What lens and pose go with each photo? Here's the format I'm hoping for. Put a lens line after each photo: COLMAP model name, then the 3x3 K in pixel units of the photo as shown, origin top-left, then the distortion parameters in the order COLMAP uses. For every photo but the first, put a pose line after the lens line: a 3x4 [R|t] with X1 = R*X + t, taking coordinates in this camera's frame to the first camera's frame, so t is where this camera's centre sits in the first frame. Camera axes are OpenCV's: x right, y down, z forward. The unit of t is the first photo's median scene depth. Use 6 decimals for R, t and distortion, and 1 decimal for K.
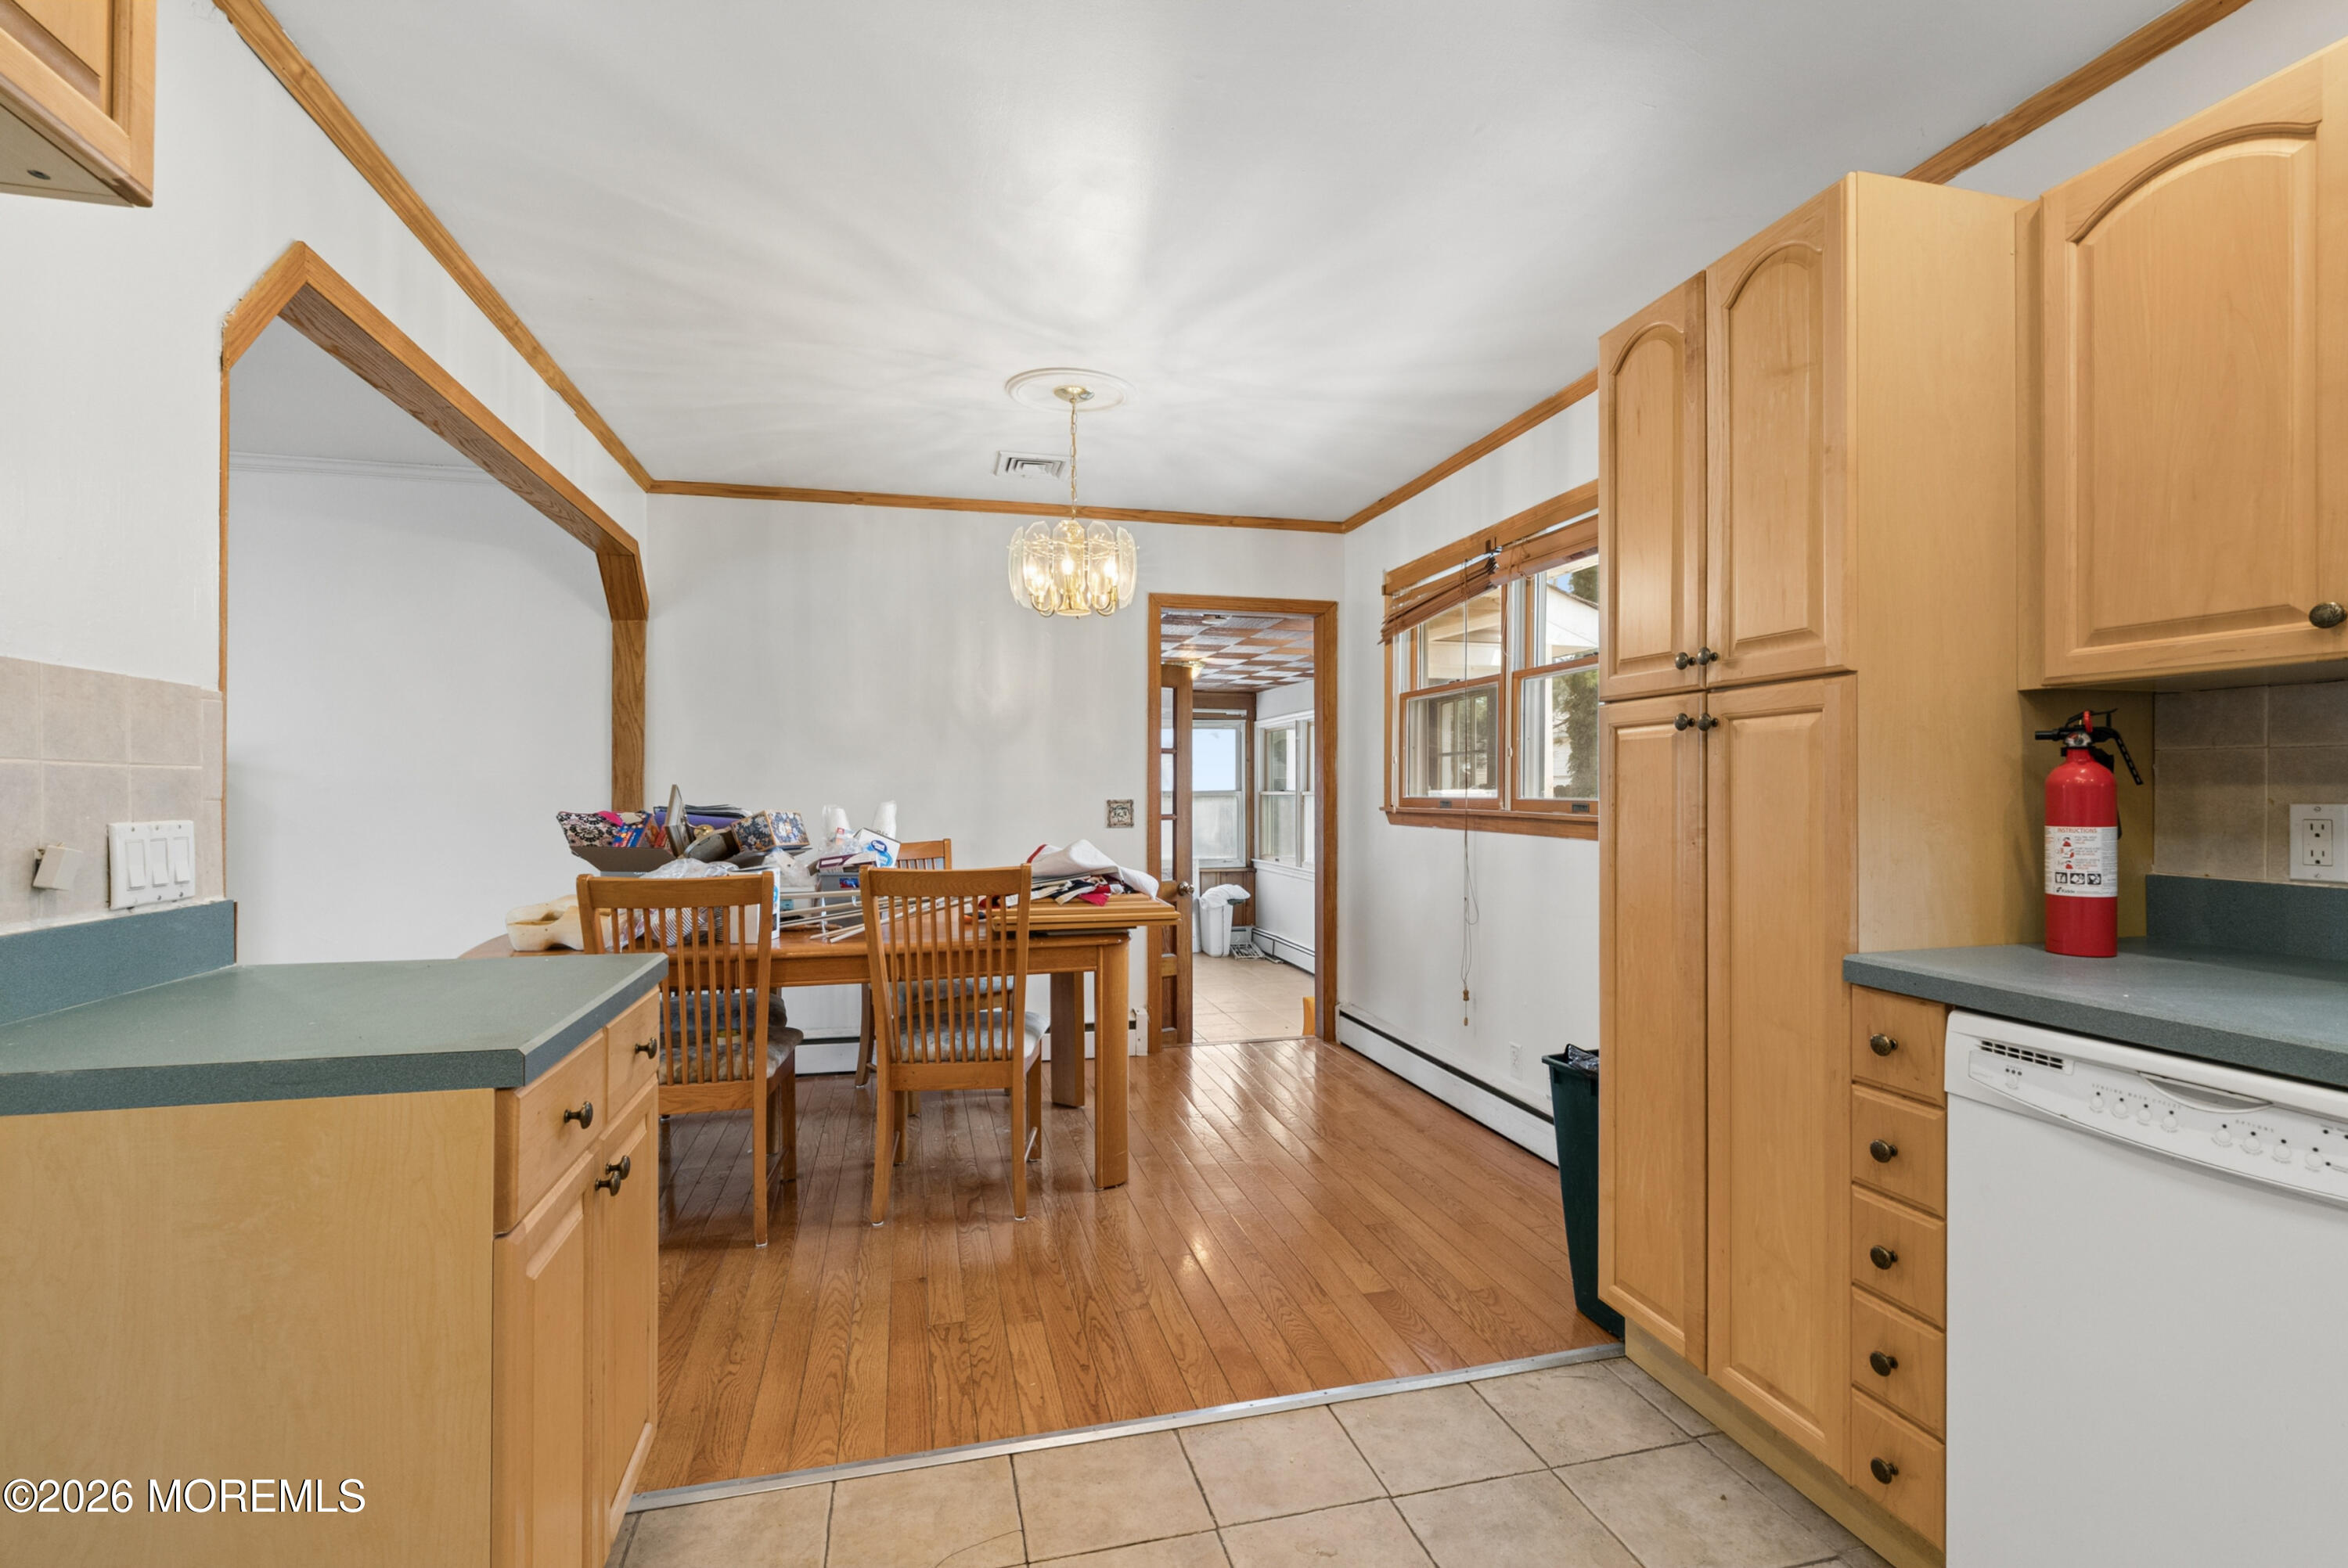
lens RADIAL K [[1054.5, 0, 1174.2], [0, 1054.5, 787.6], [0, 0, 1]] dist [-0.008566, 0.002821]
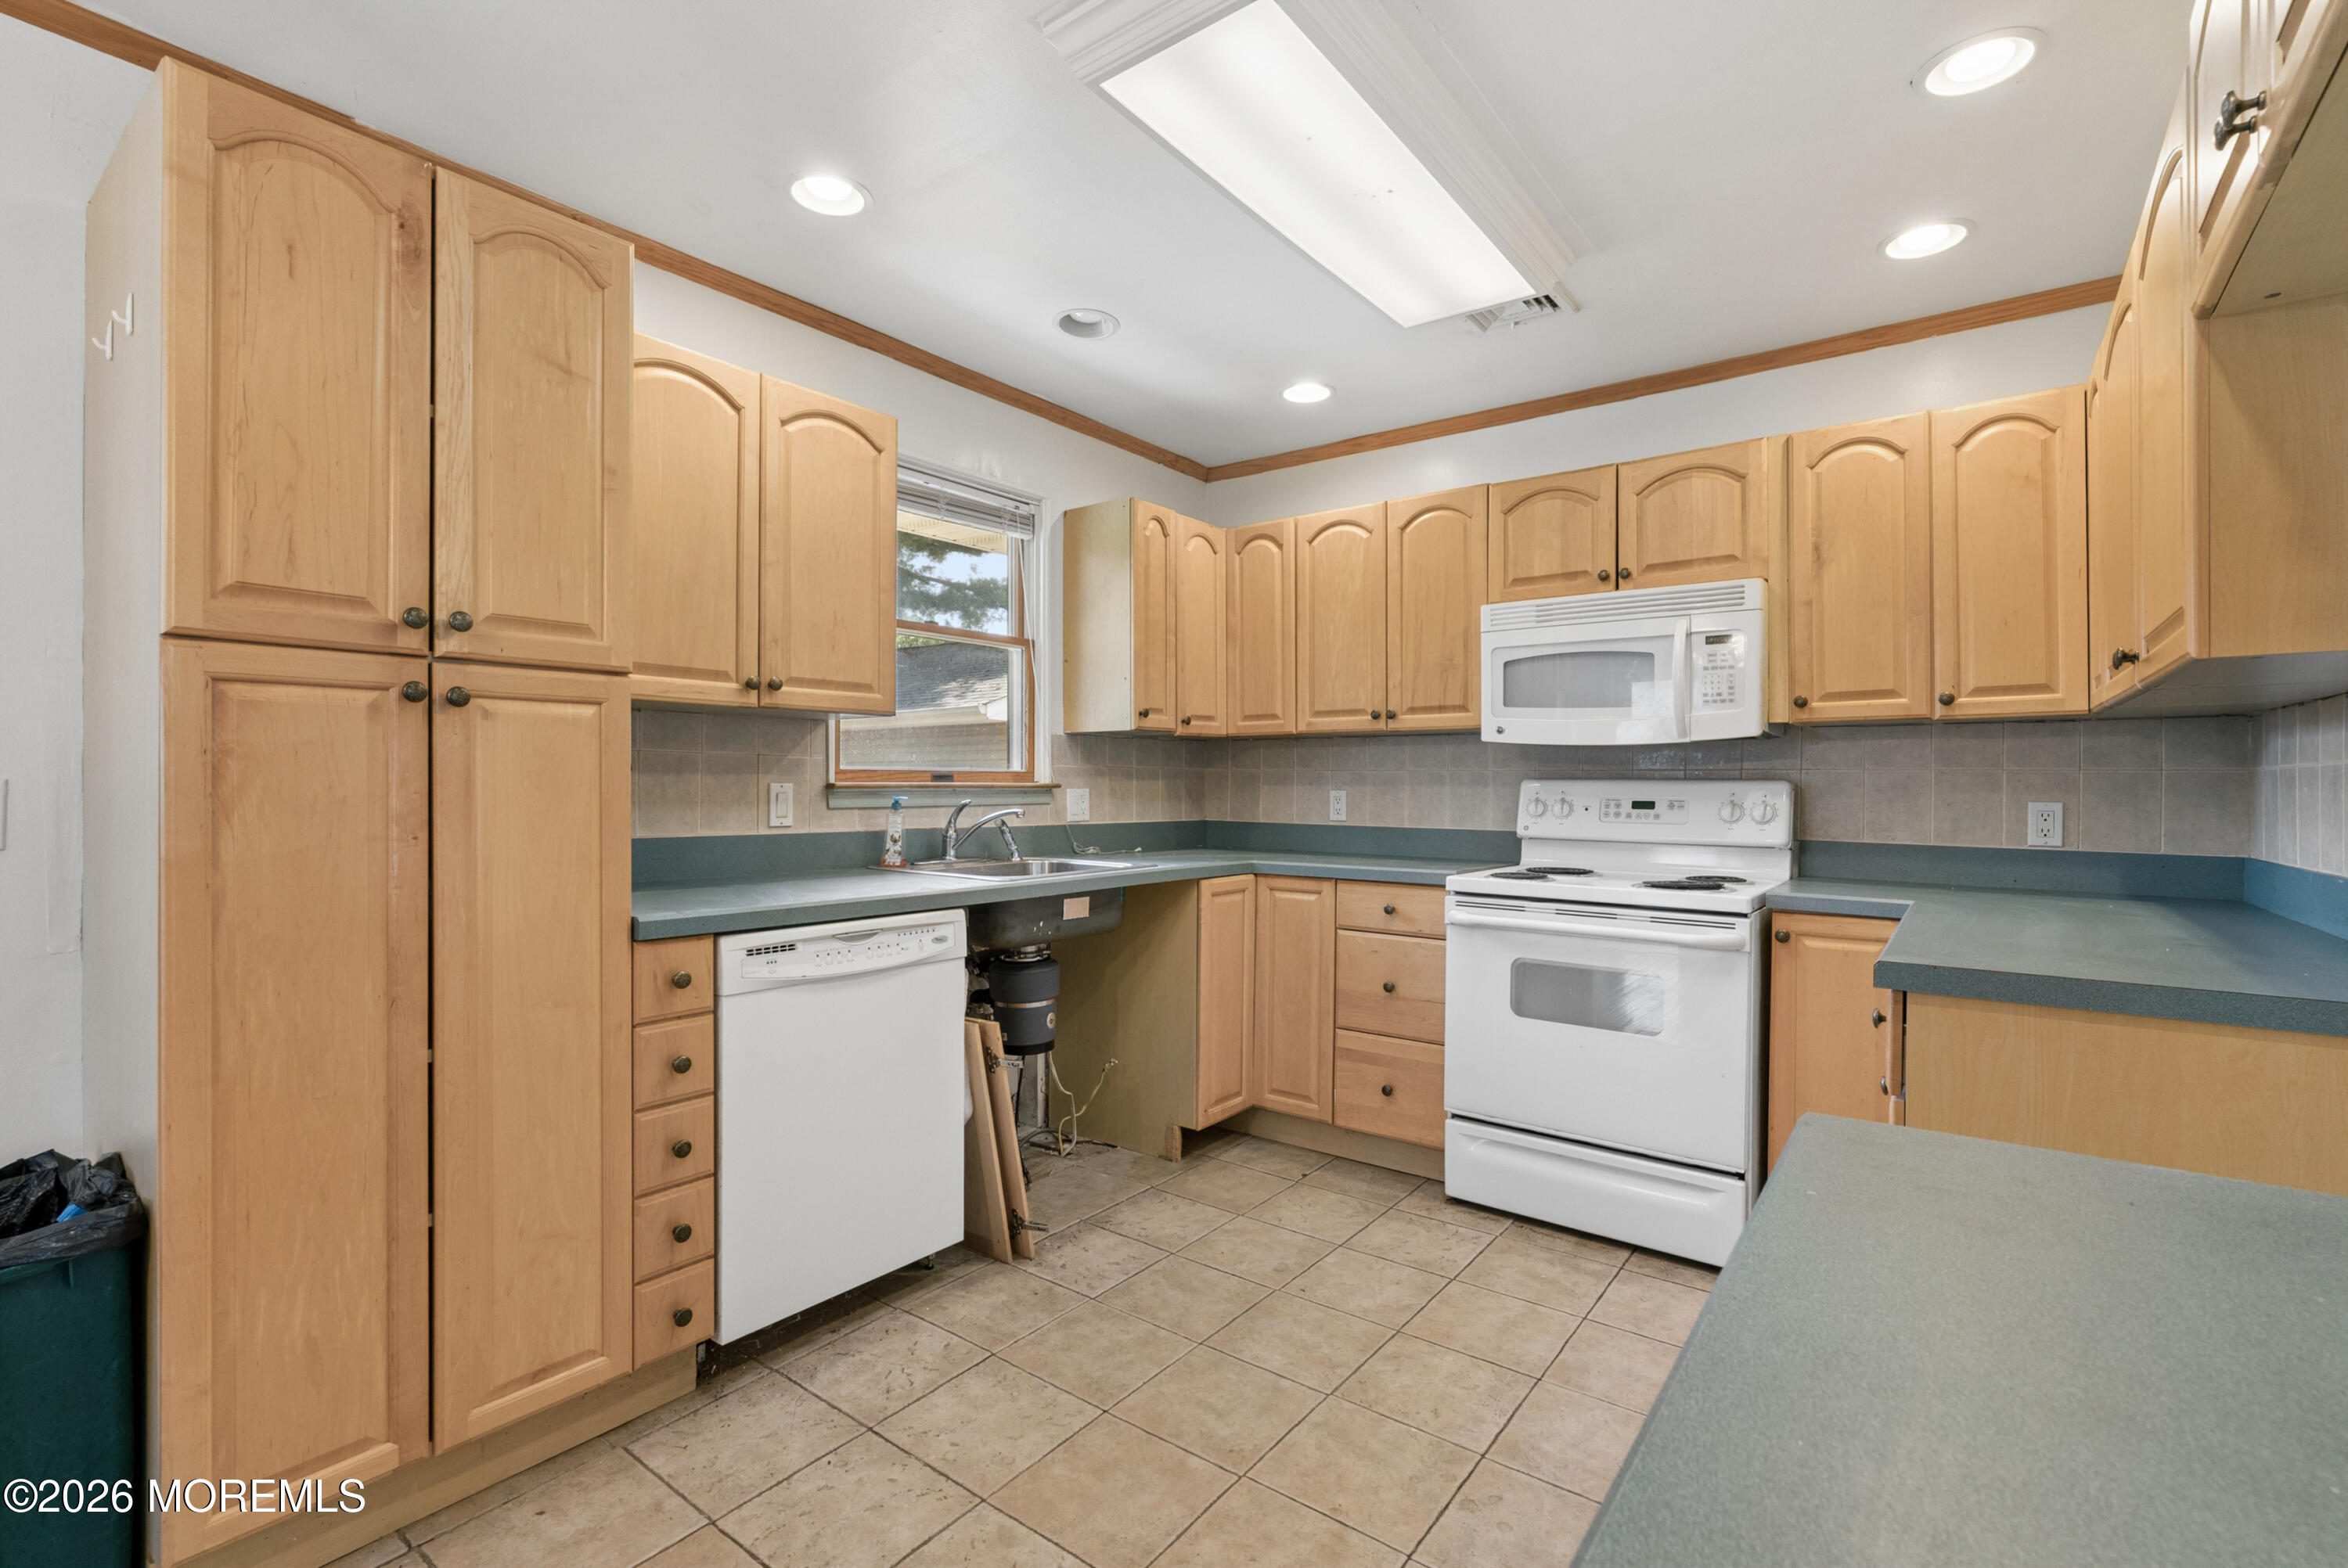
lens RADIAL K [[1054.5, 0, 1180.2], [0, 1054.5, 787.0], [0, 0, 1]] dist [-0.008566, 0.002821]
pose [[-0.626216, -0.002799, 0.779644, -0.482021], [-0.004975, 0.999988, -0.000406, 0.008647], [-0.779634, -0.004133, -0.626222, 0.941600]]
